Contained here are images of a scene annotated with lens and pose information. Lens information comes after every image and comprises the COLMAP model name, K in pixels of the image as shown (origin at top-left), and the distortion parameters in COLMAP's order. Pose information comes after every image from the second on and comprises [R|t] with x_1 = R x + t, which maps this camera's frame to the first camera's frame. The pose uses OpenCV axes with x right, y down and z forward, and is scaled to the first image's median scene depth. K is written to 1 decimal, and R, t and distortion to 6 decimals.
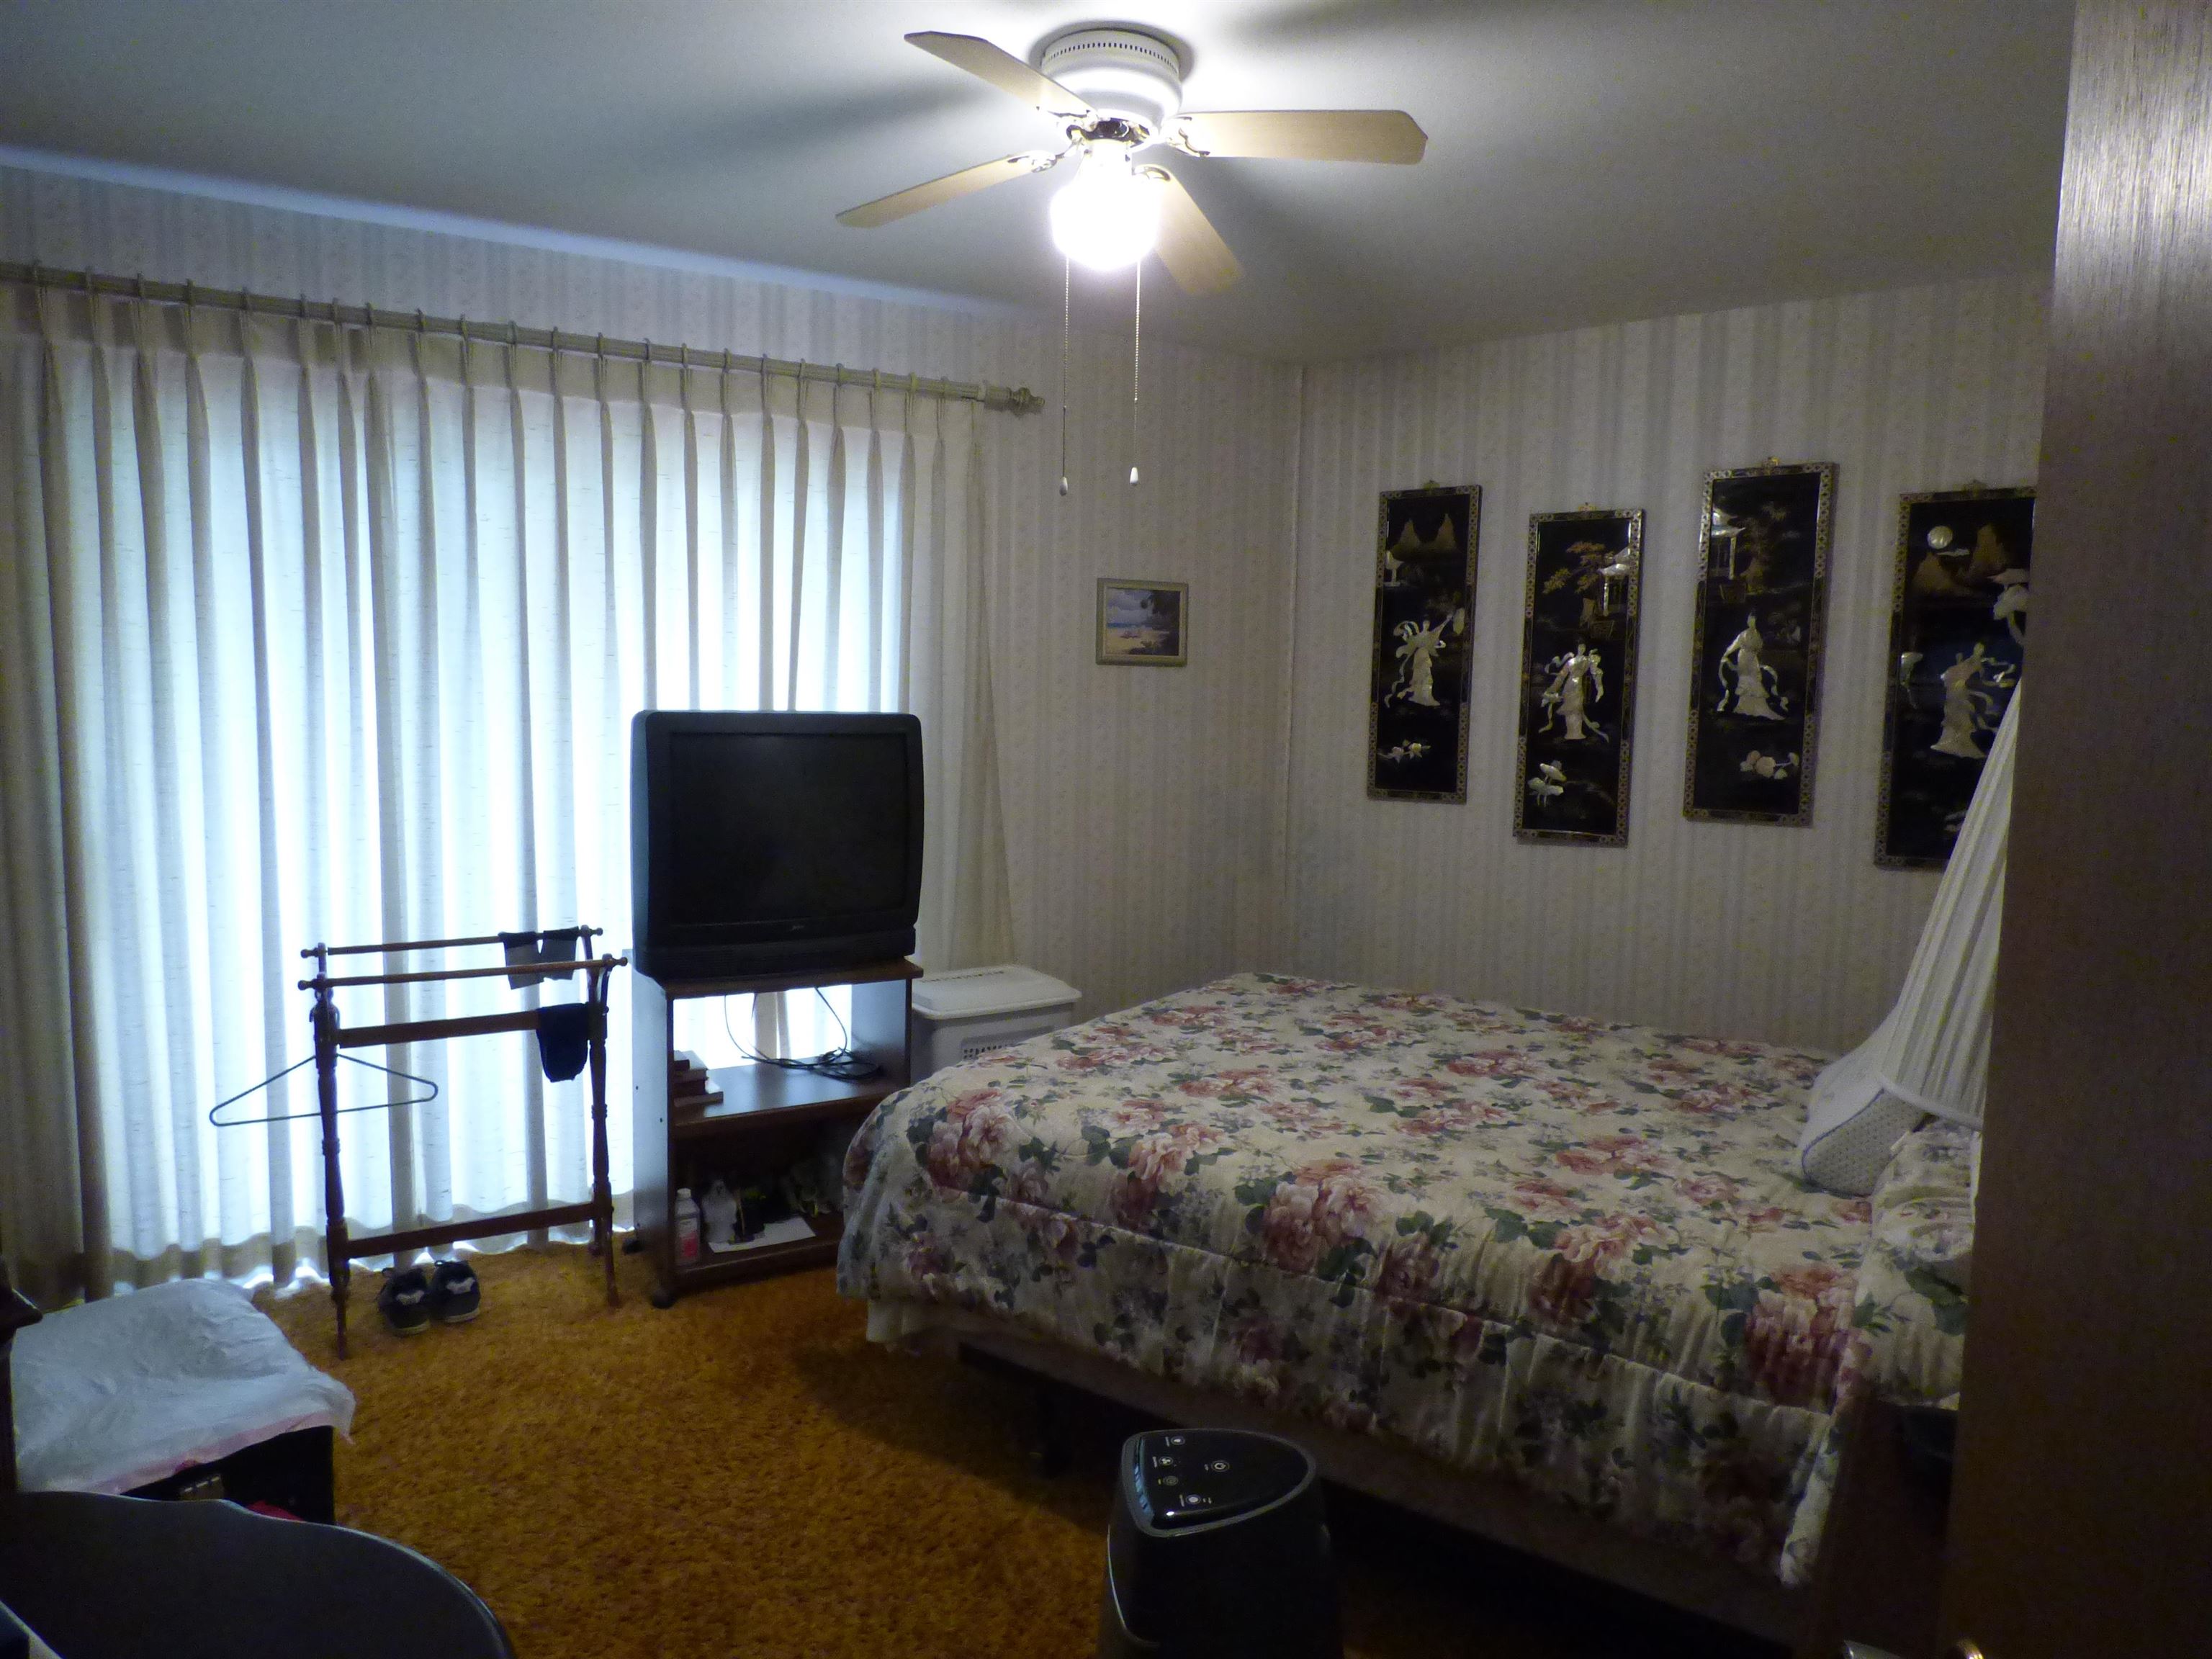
lens RADIAL K [[1363.7, 0, 1106.0], [0, 1363.7, 829.5], [0, 0, 1]] dist [-0.015169, -0.002374]
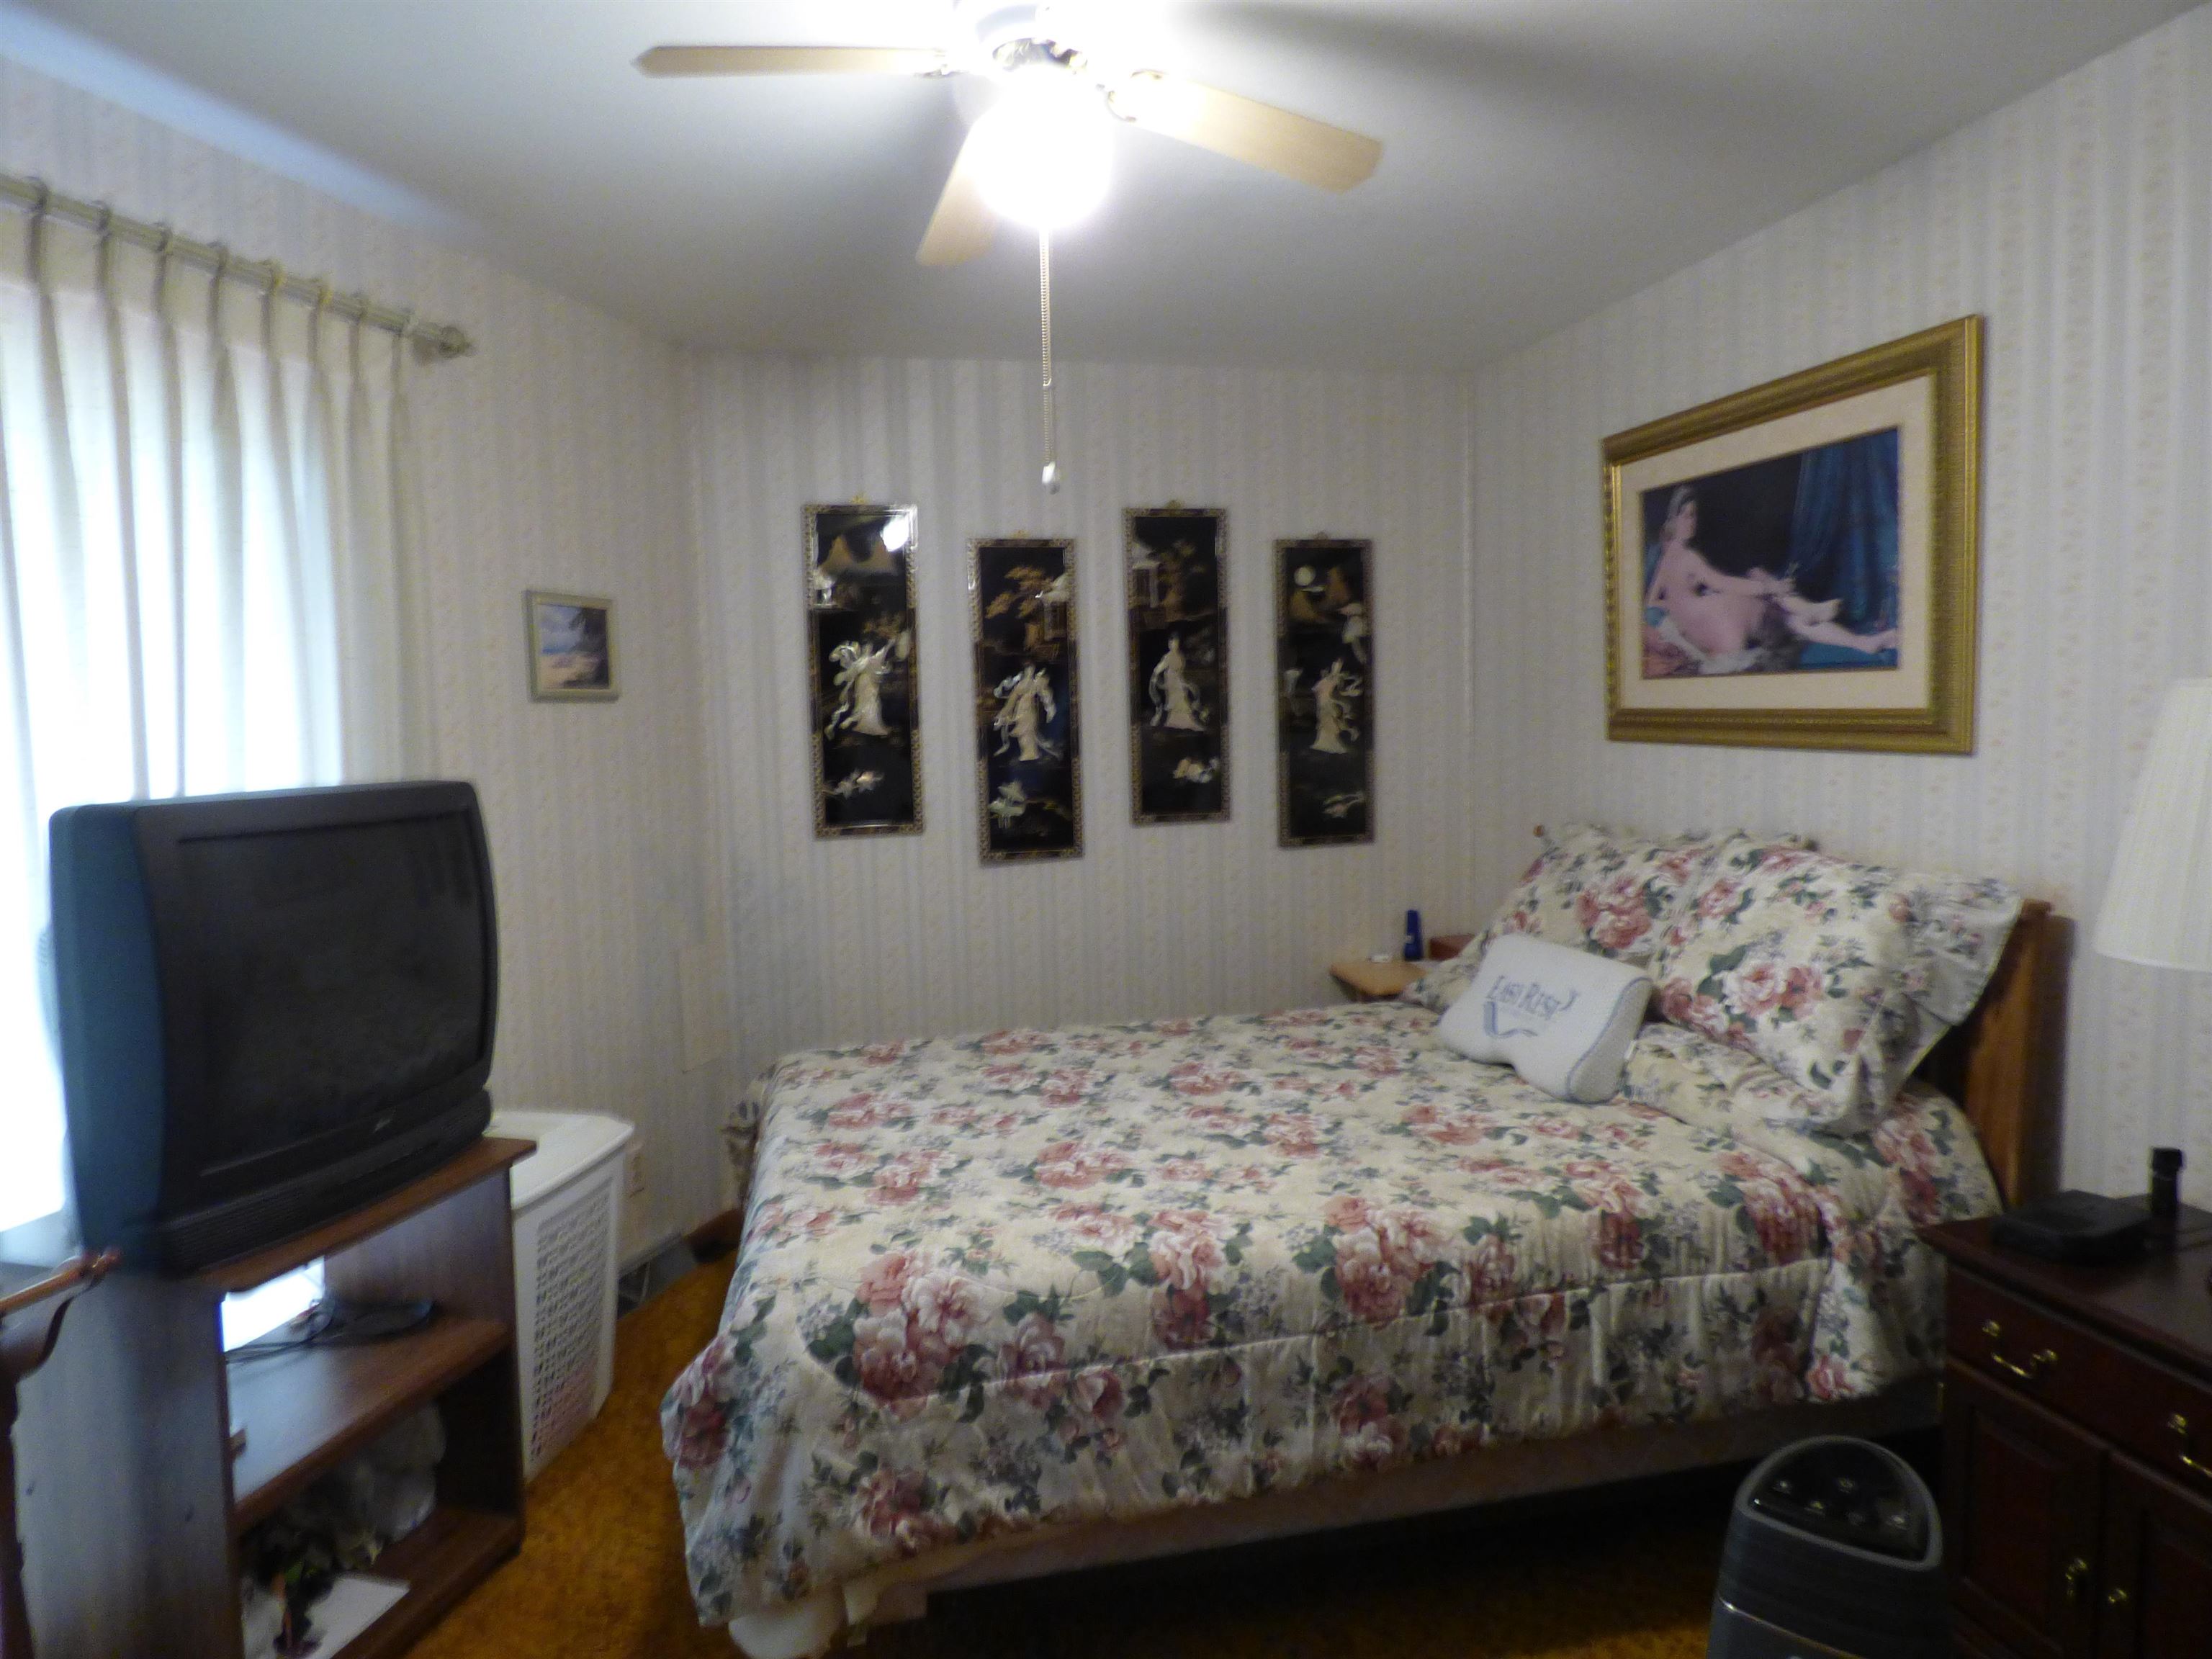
lens RADIAL K [[1363.7, 0, 1106.0], [0, 1363.7, 829.5], [0, 0, 1]] dist [-0.015169, -0.002374]
pose [[0.681266, -0.098348, 0.725399, -0.550454], [0.109335, 0.993489, 0.032012, -0.060798], [-0.723825, 0.057503, 0.687584, 0.383104]]
